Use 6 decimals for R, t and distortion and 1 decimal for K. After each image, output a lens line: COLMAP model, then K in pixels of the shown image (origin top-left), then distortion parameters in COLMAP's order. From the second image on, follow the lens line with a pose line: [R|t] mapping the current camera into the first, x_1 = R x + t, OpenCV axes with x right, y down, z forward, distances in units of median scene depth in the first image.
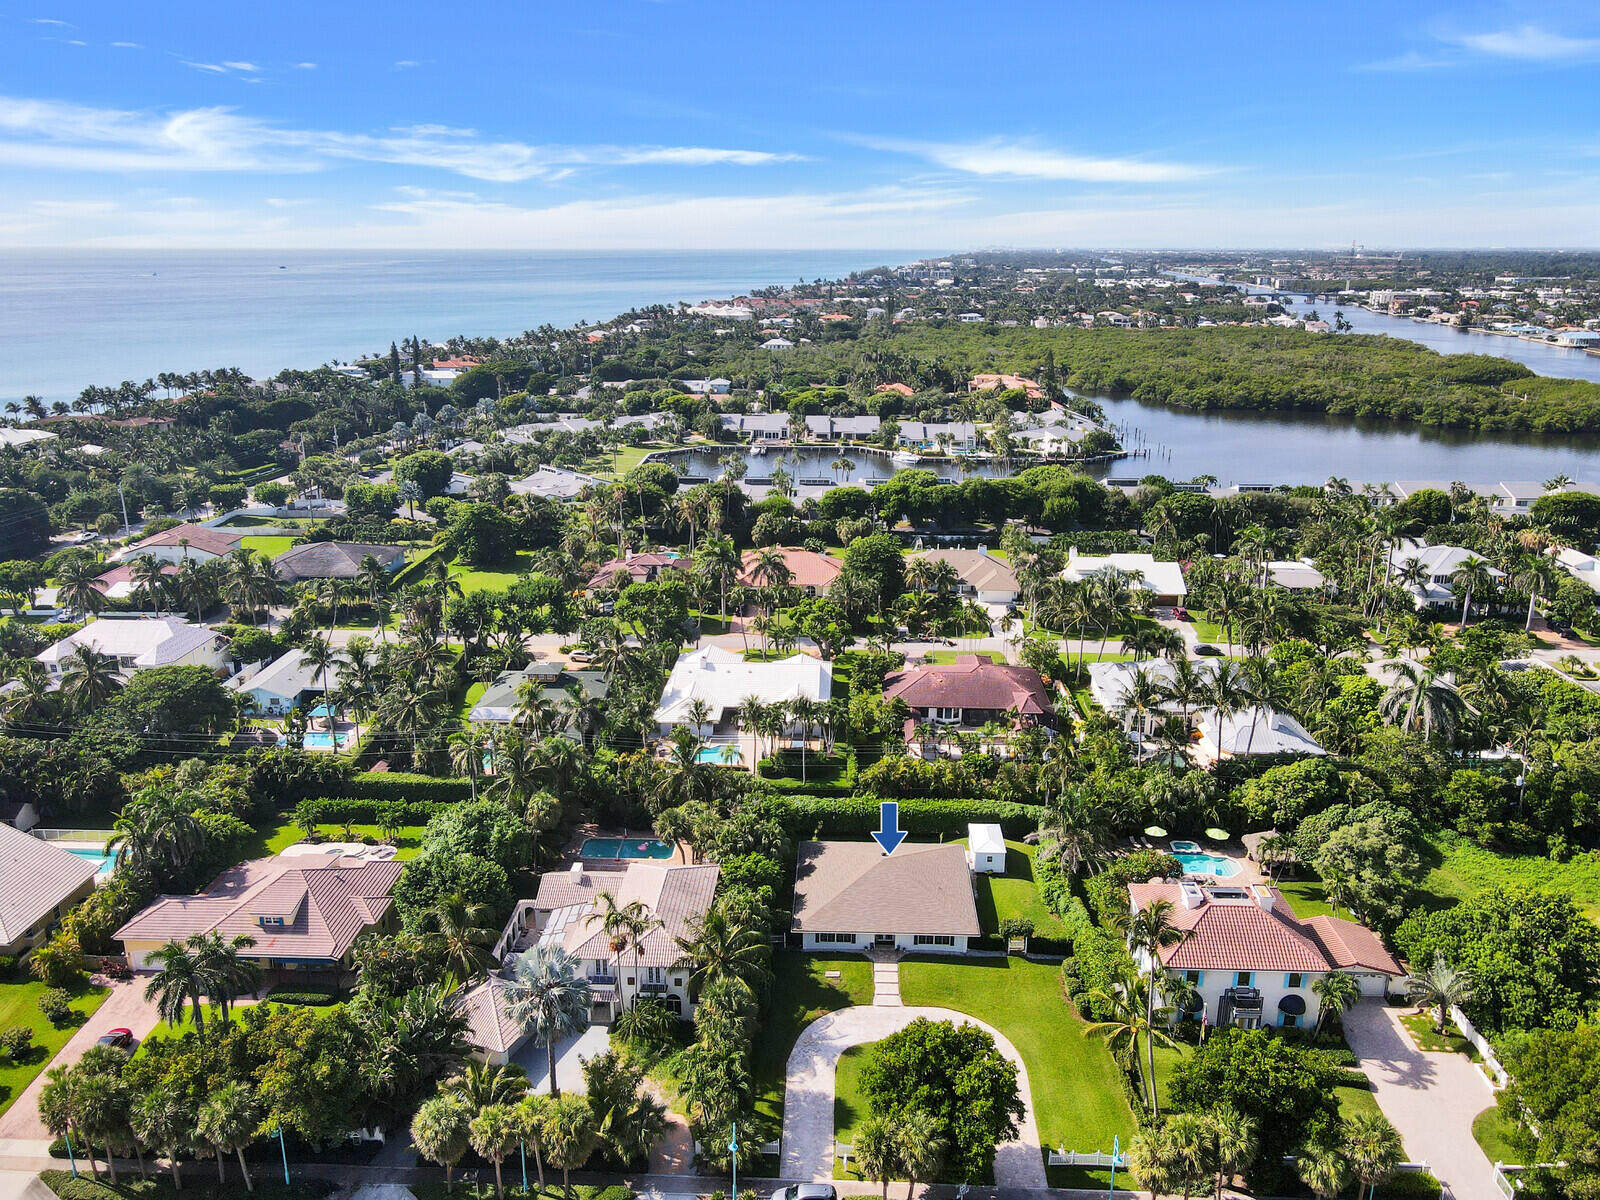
lens RADIAL K [[1205.3, 0, 799.7], [0, 1205.3, 604.4], [0, 0, 1]] dist [0.000100, 0.052529]
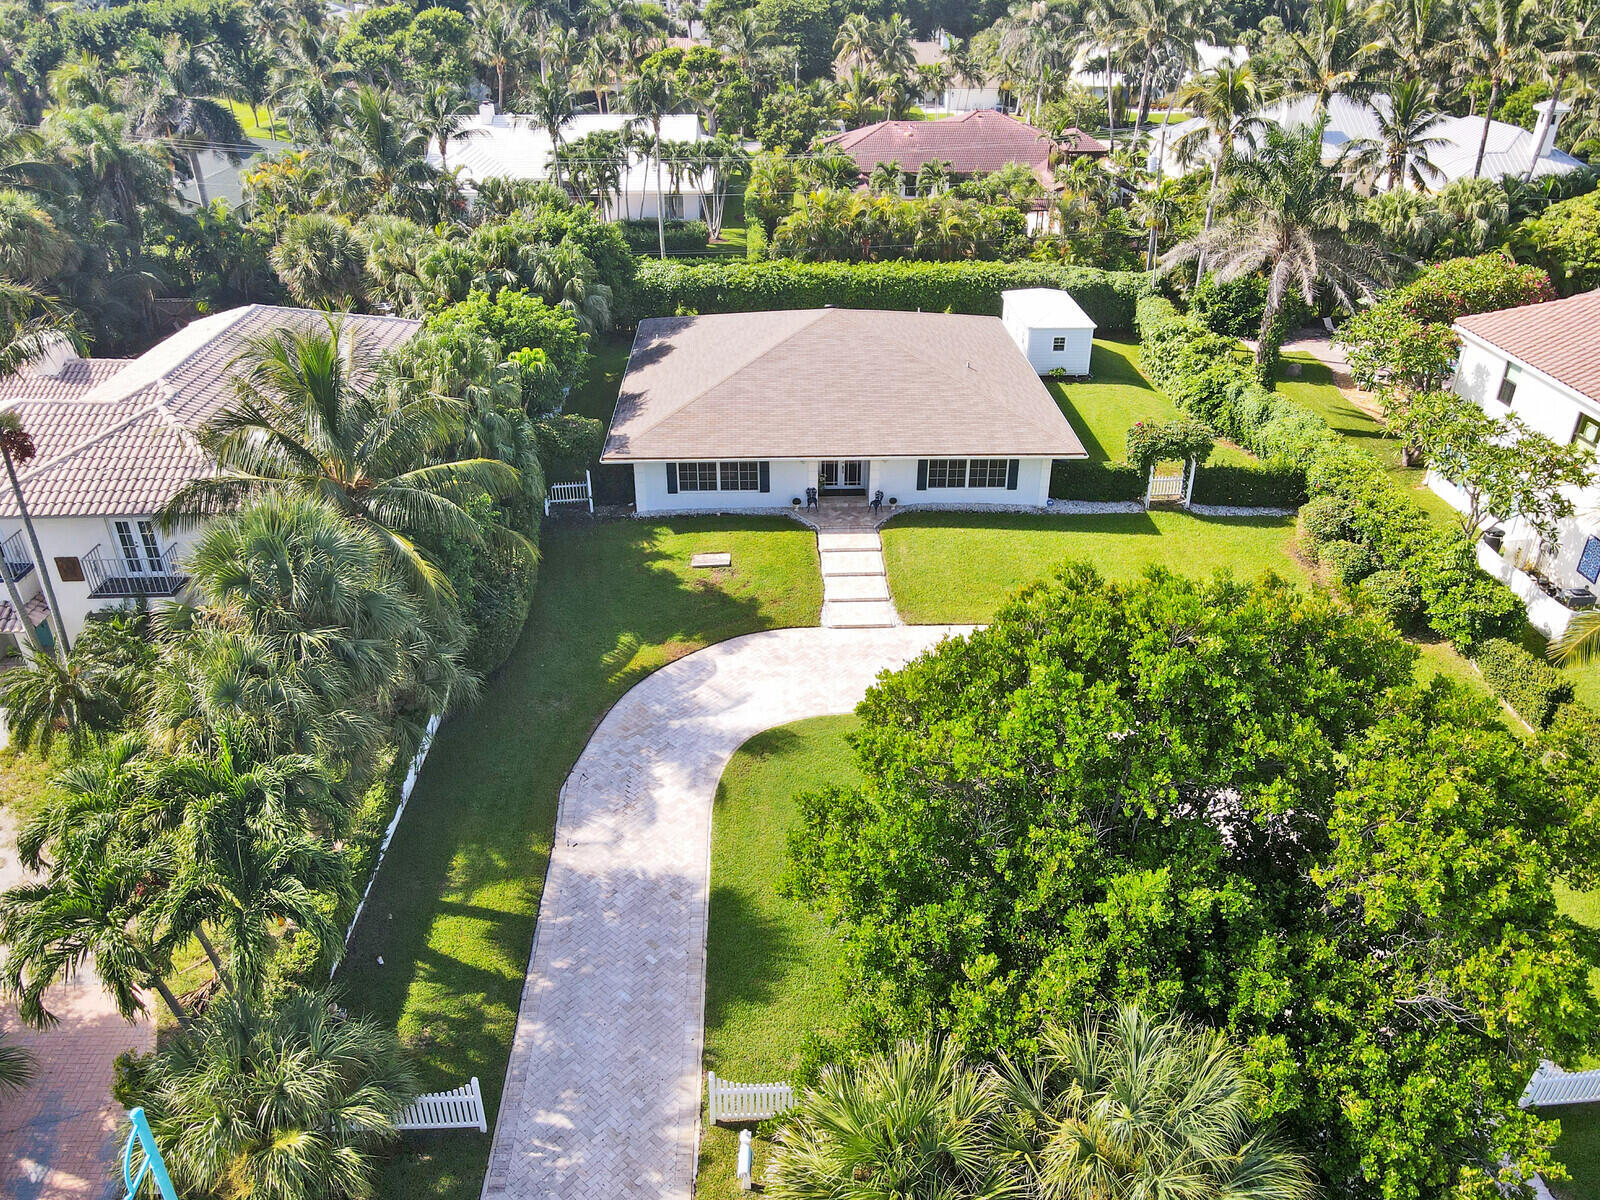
lens RADIAL K [[1211.1, 0, 802.6], [0, 1211.1, 579.3], [0, 0, 1]] dist [-0.009288, 0.054677]
pose [[0.996847, -0.034113, 0.071638, 0.018266], [0.019307, 0.980010, 0.198009, 0.151789], [-0.076961, -0.196001, 0.977579, 0.398821]]
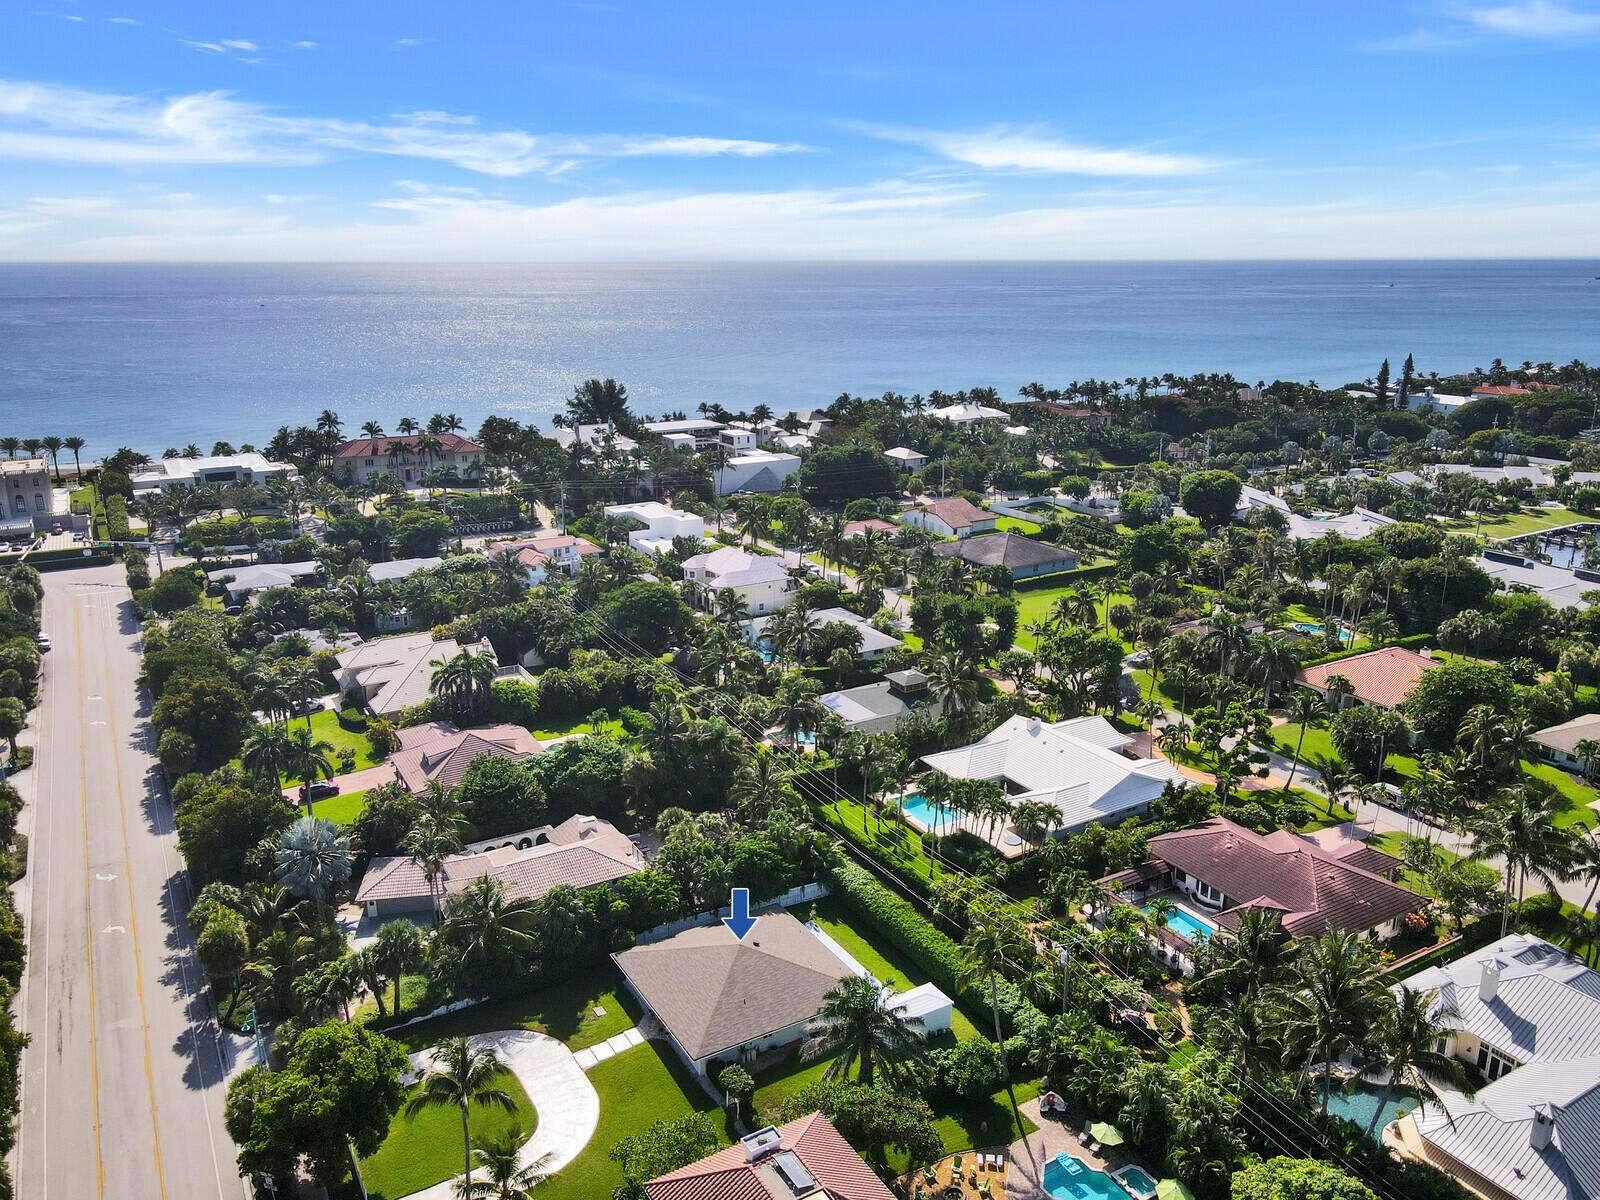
lens RADIAL K [[1203.9, 0, 803.4], [0, 1203.9, 593.4], [0, 0, 1]] dist [-0.007053, 0.043610]
pose [[0.546089, 0.227308, -0.806298, 0.517951], [-0.240336, 0.964534, 0.109143, -0.100217], [0.802512, 0.134181, 0.581352, 0.338040]]
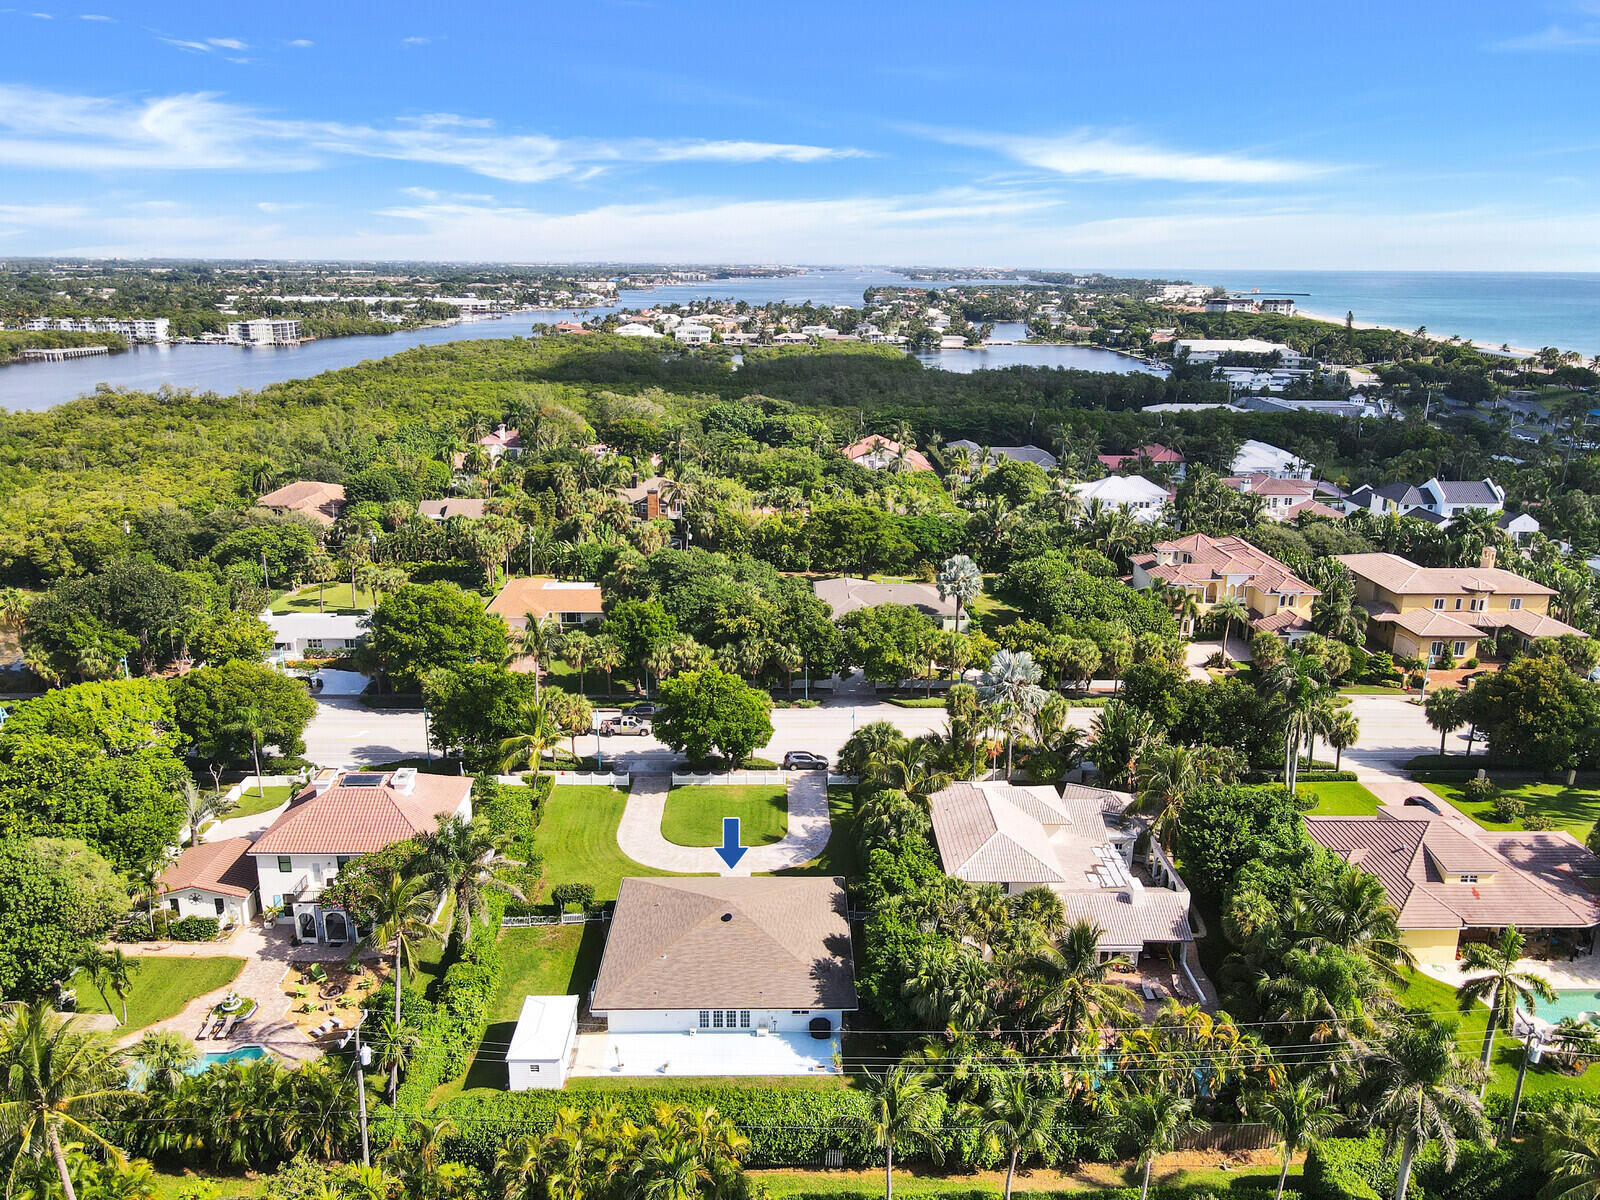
lens RADIAL K [[1188.9, 0, 803.3], [0, 1188.9, 643.1], [0, 0, 1]] dist [-0.002321, 0.034907]
pose [[-0.997668, 0.008274, -0.067749, 0.050648], [-0.032014, 0.819932, 0.571565, -0.222077], [0.060279, 0.572401, -0.817755, 1.031912]]
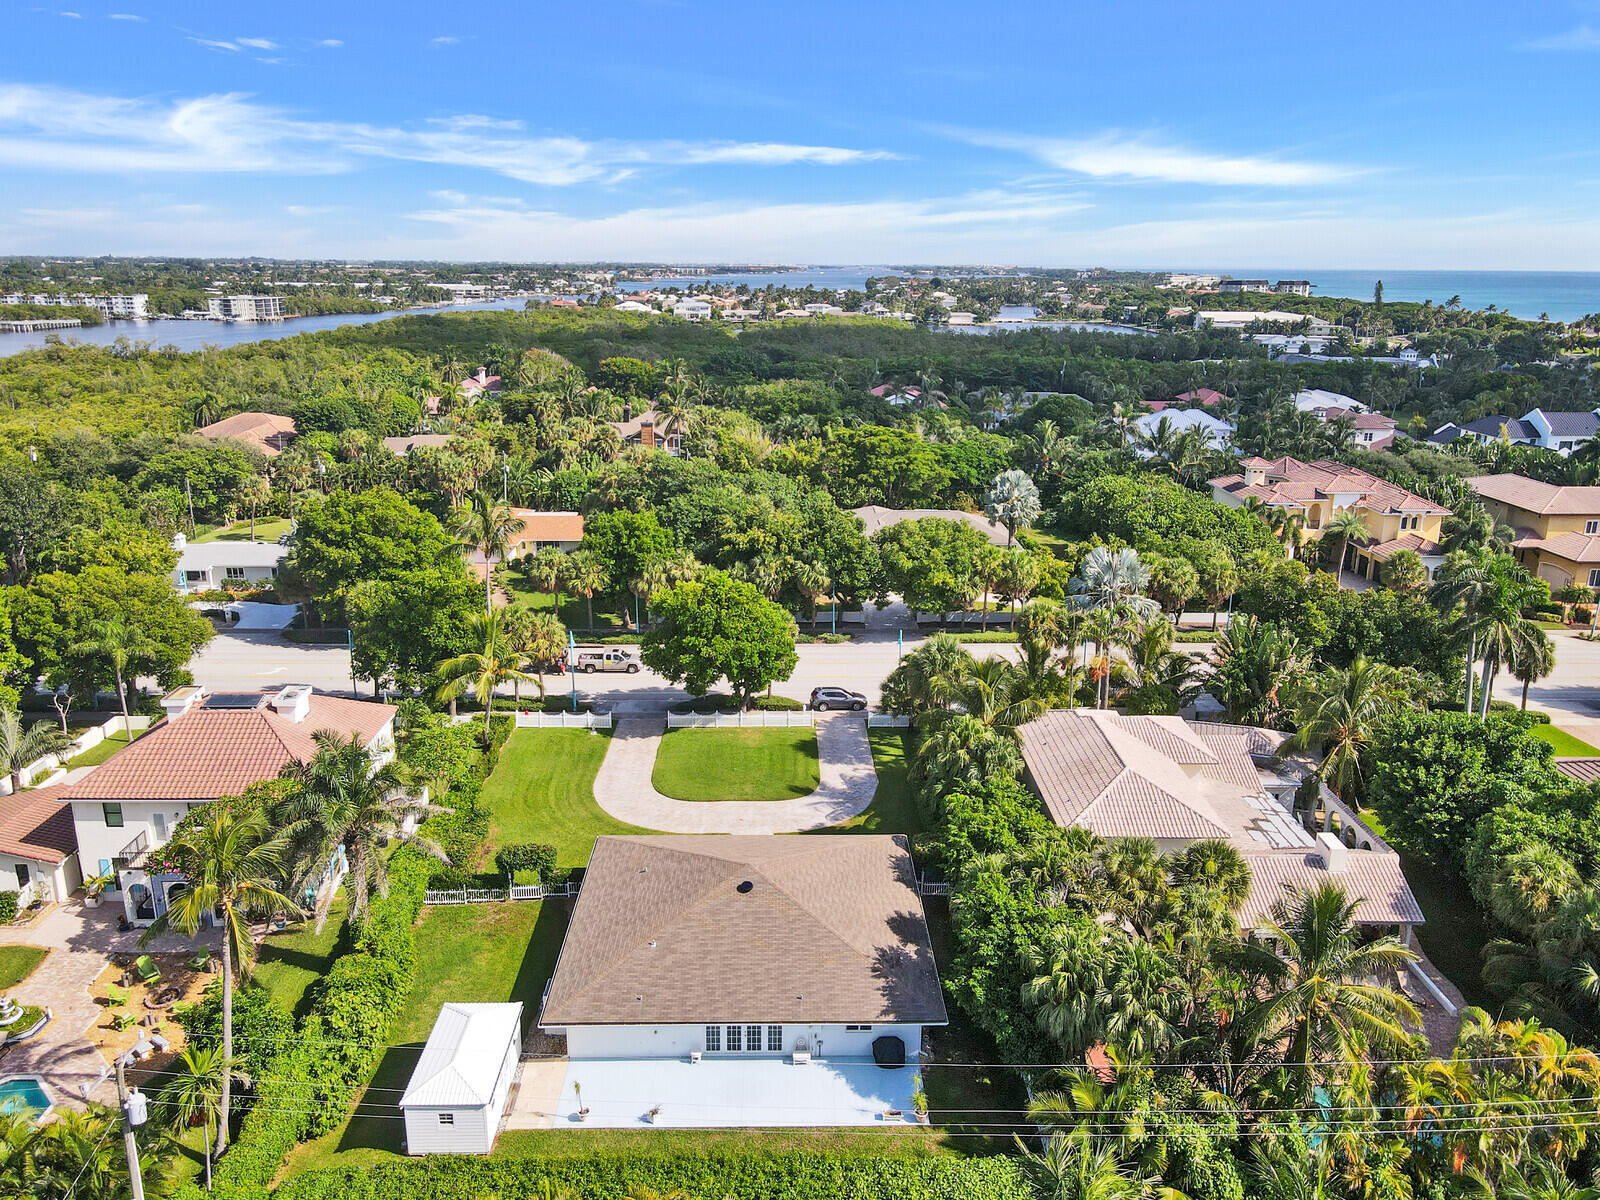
lens RADIAL K [[1188.9, 0, 803.3], [0, 1188.9, 643.1], [0, 0, 1]] dist [-0.002321, 0.034907]
pose [[-0.997603, 0.008628, -0.068661, 0.055825], [-0.032219, 0.820187, 0.571188, -0.097415], [0.061243, 0.572031, -0.817943, 0.930282]]
